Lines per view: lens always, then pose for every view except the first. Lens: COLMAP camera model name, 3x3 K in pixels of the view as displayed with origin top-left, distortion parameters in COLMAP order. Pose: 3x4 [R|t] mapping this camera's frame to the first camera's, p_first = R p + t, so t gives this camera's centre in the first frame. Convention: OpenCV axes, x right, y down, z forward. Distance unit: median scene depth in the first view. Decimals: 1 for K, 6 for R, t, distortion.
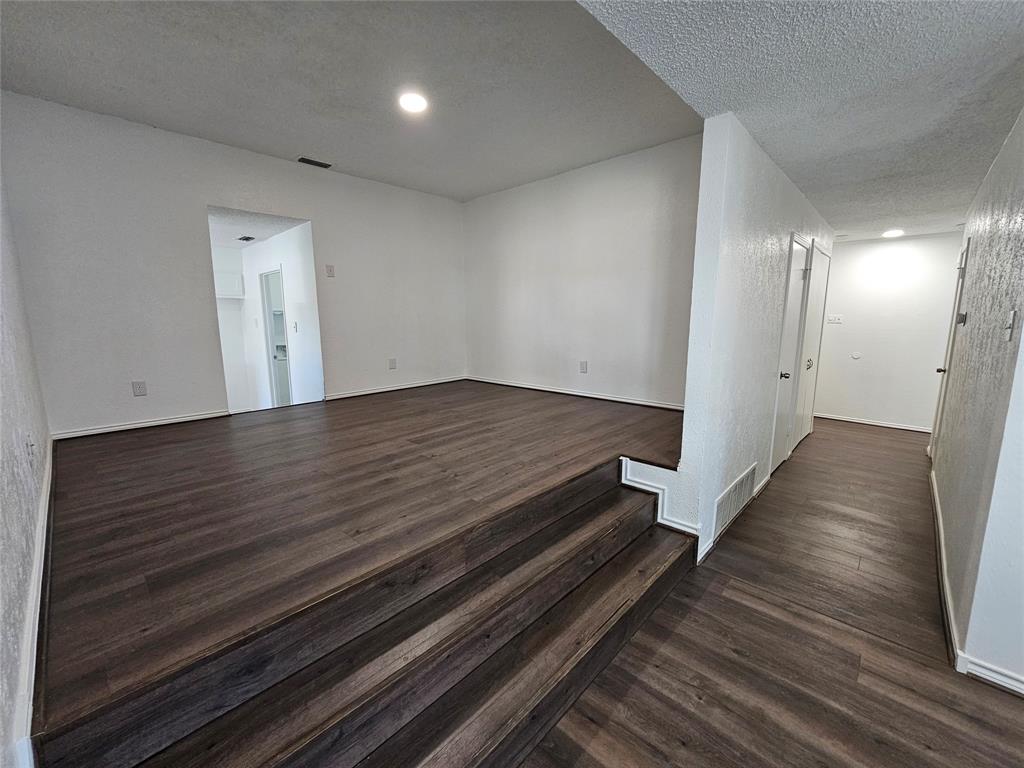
lens RADIAL K [[418.0, 0, 518.8], [0, 418.0, 379.7], [0, 0, 1]] dist [0.000325, 0.000341]
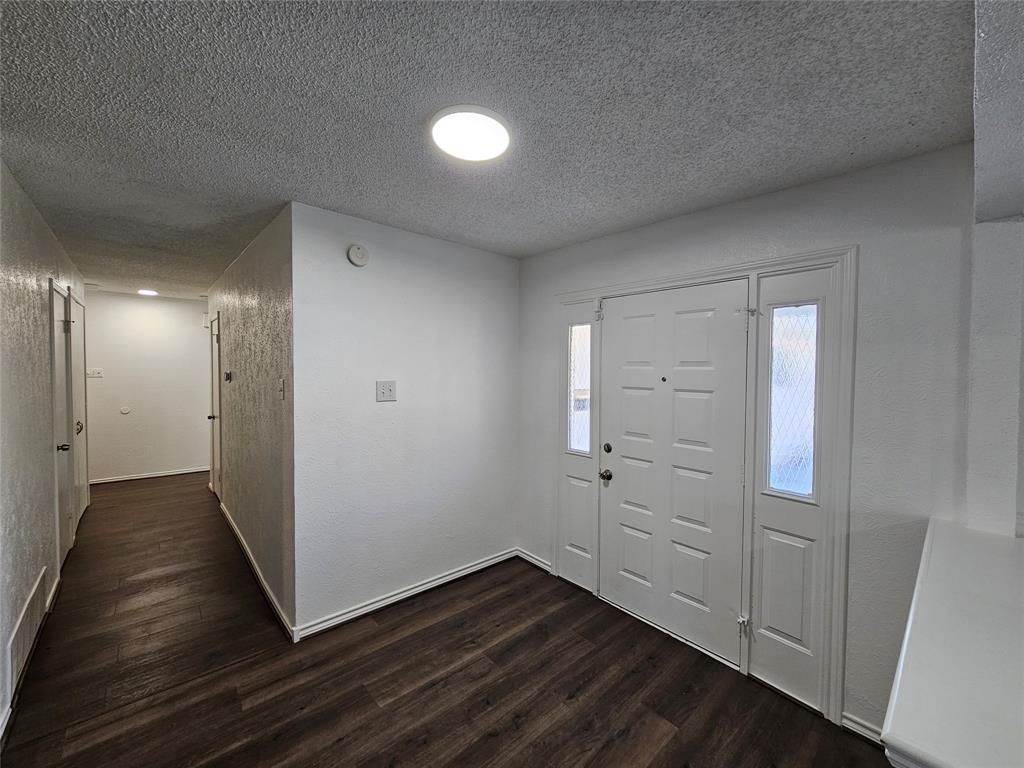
lens RADIAL K [[418.0, 0, 515.8], [0, 418.0, 380.8], [0, 0, 1]] dist [0.000325, 0.000341]
pose [[0.094146, -0.034632, 0.994956, -0.109731], [0.136092, 0.990461, 0.021598, -0.042054], [-0.986213, 0.133372, 0.097961, 0.023683]]
